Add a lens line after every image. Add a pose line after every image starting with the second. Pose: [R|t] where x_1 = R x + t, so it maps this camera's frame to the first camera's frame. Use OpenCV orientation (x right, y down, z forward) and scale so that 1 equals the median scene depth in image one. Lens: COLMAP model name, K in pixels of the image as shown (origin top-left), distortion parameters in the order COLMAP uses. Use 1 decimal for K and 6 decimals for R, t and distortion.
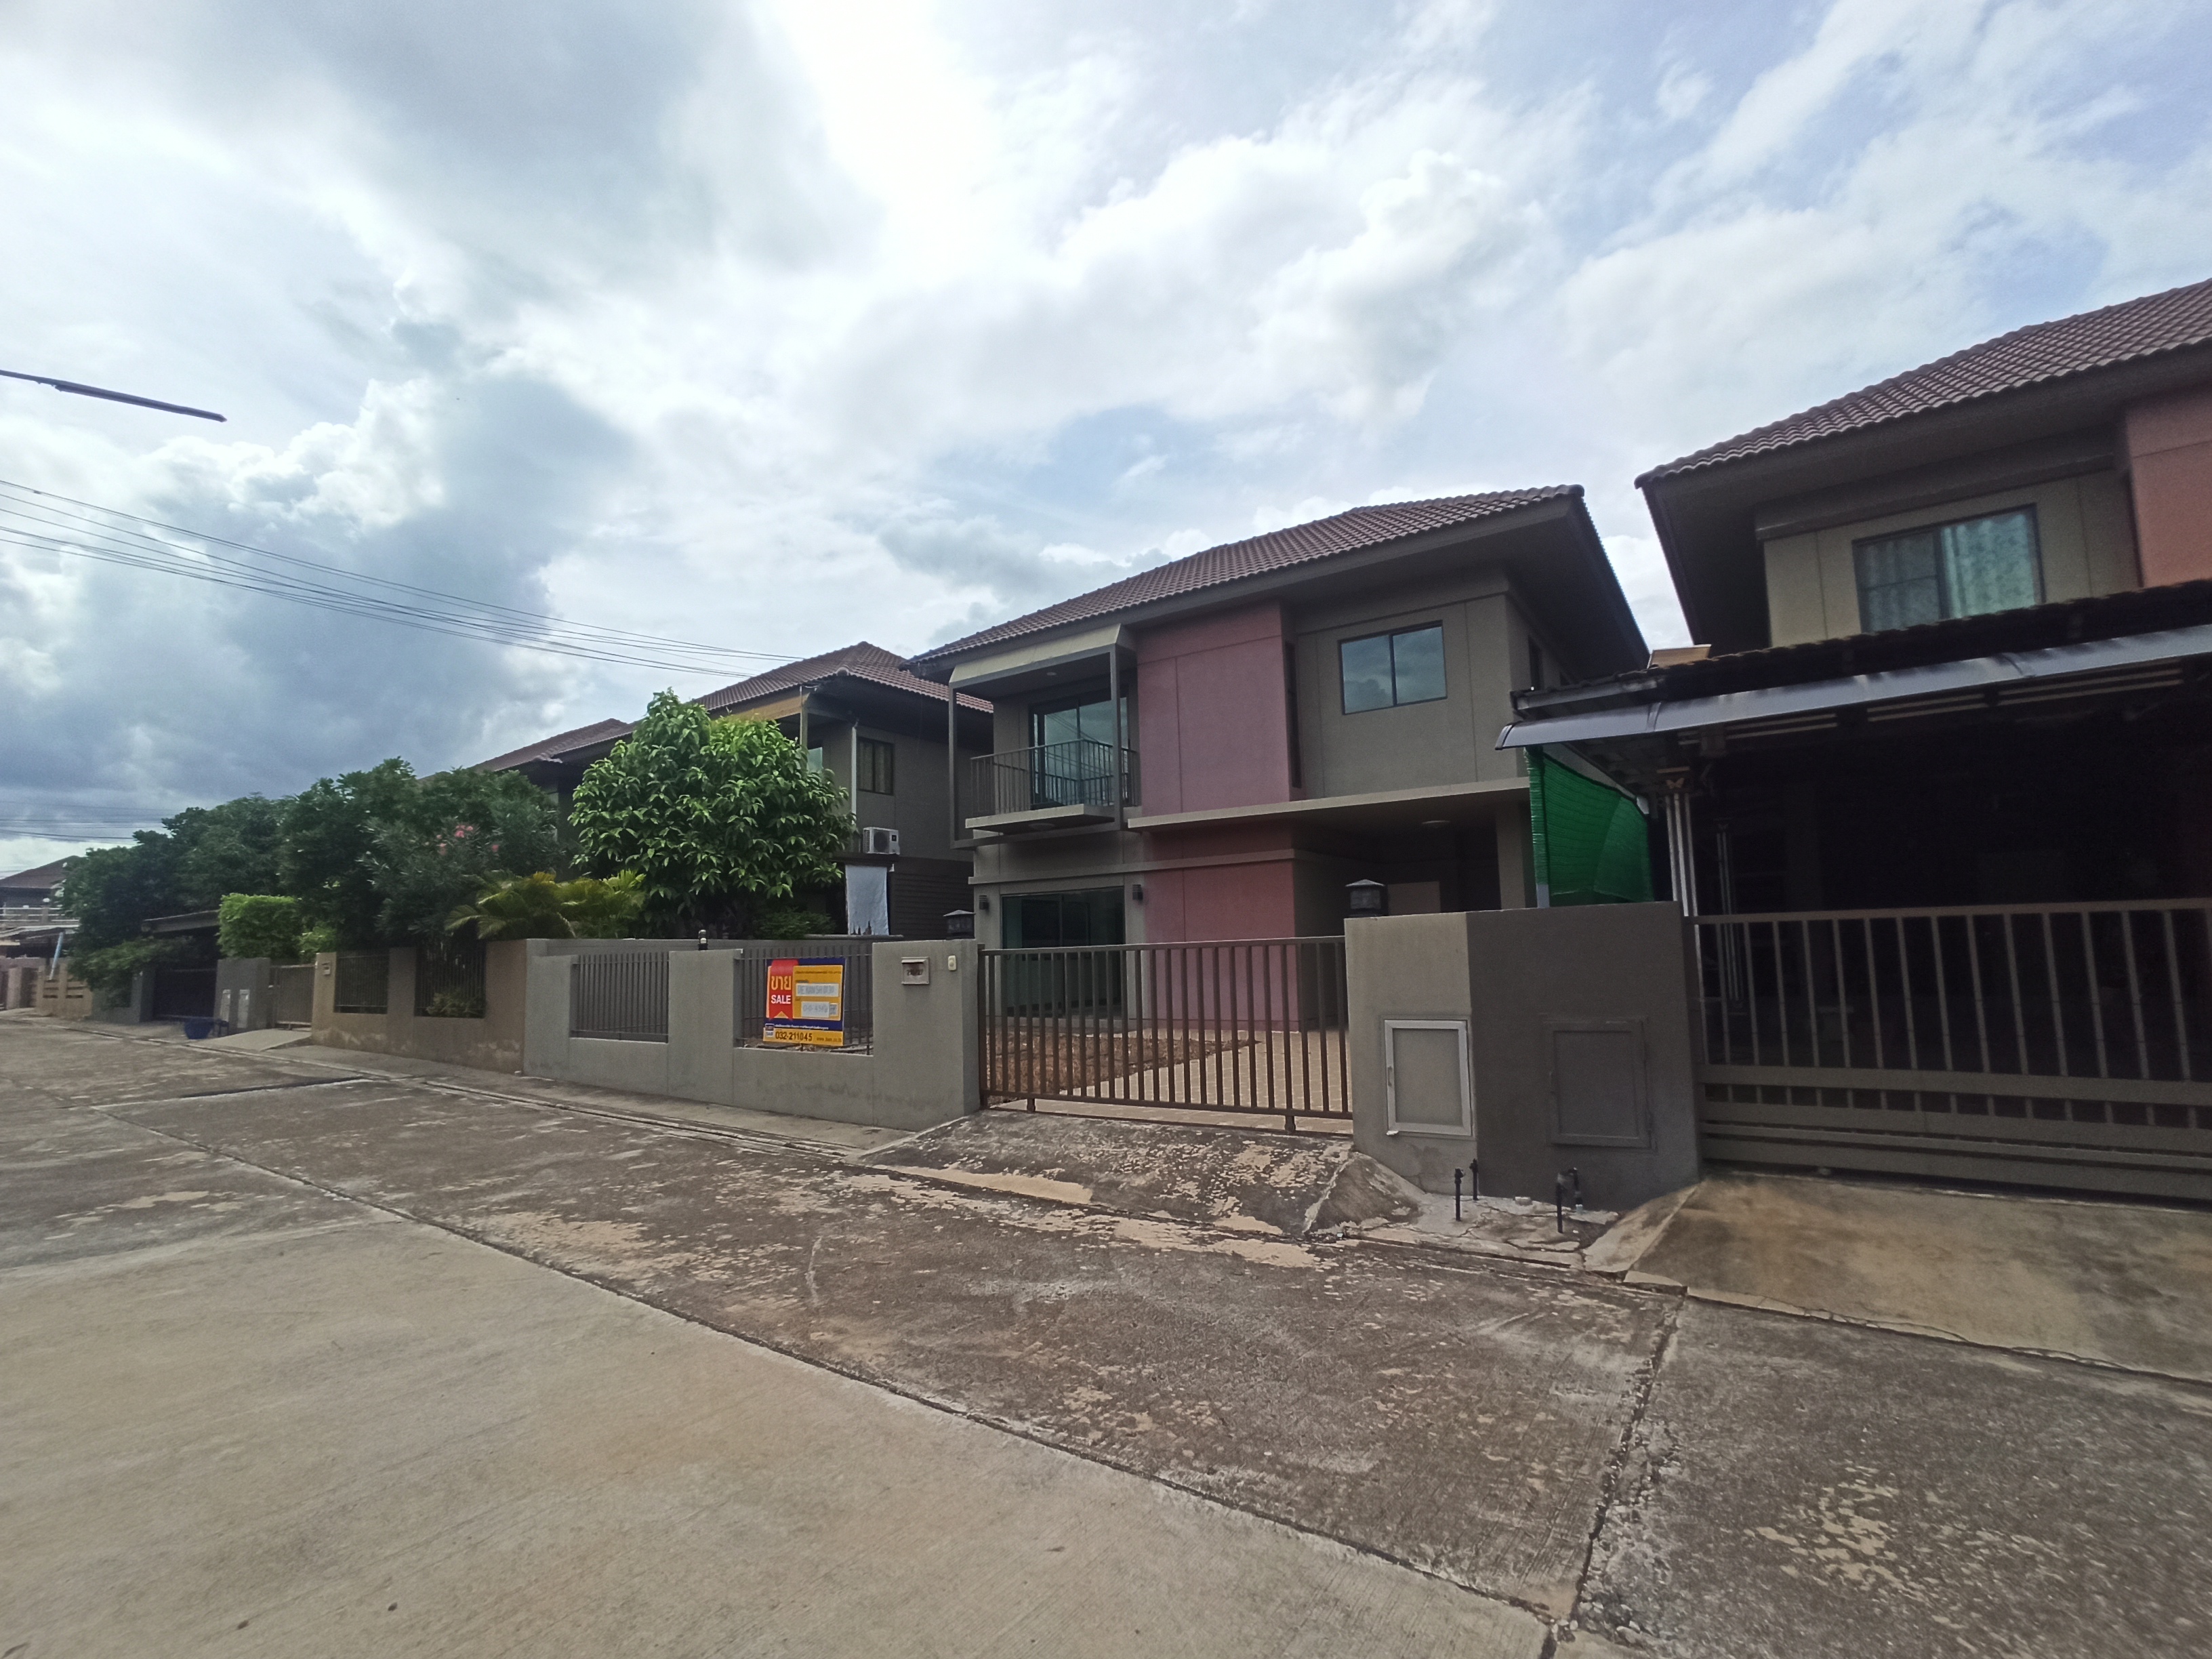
lens RADIAL K [[986.7, 0, 1131.7], [0, 986.7, 841.4], [0, 0, 1]] dist [-0.038314, 0.006362]
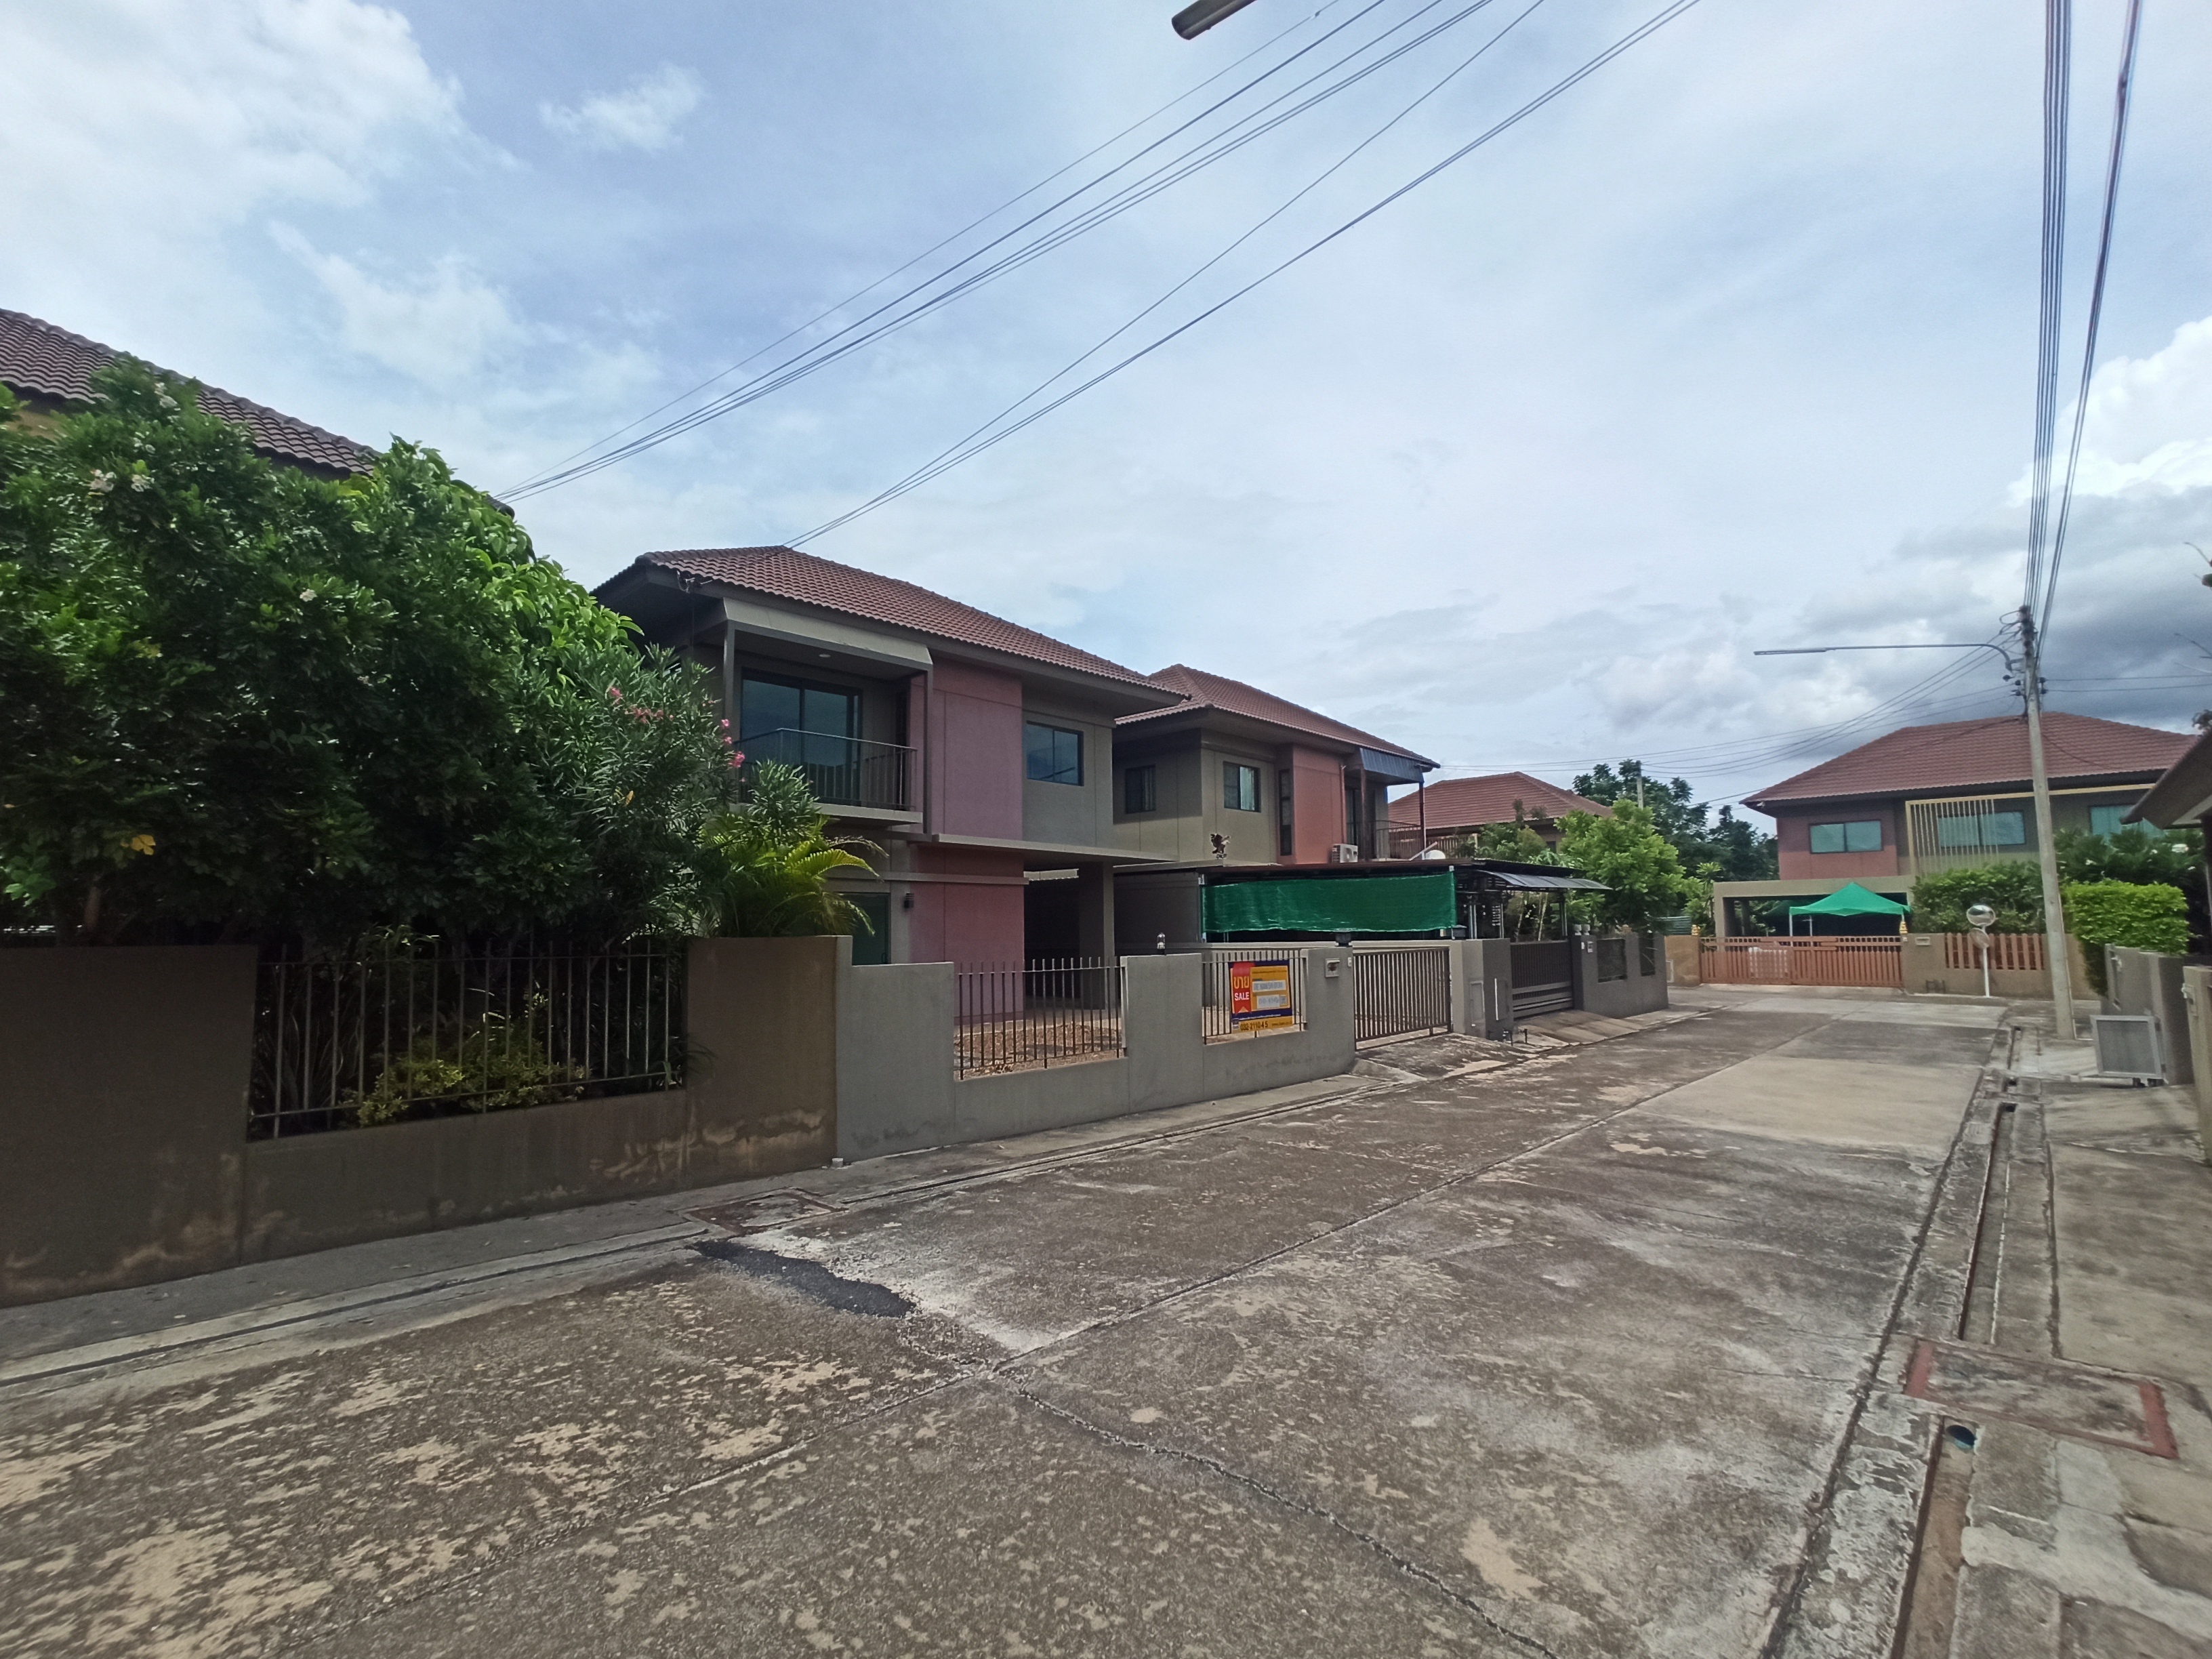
lens RADIAL K [[986.7, 0, 1091.5], [0, 986.7, 839.9], [0, 0, 1]] dist [-0.038314, 0.006362]
pose [[0.180361, 0.115848, 0.976754, -1.563307], [-0.104502, 0.989676, -0.098083, 0.110537], [-0.978033, -0.084382, 0.190606, 0.969867]]
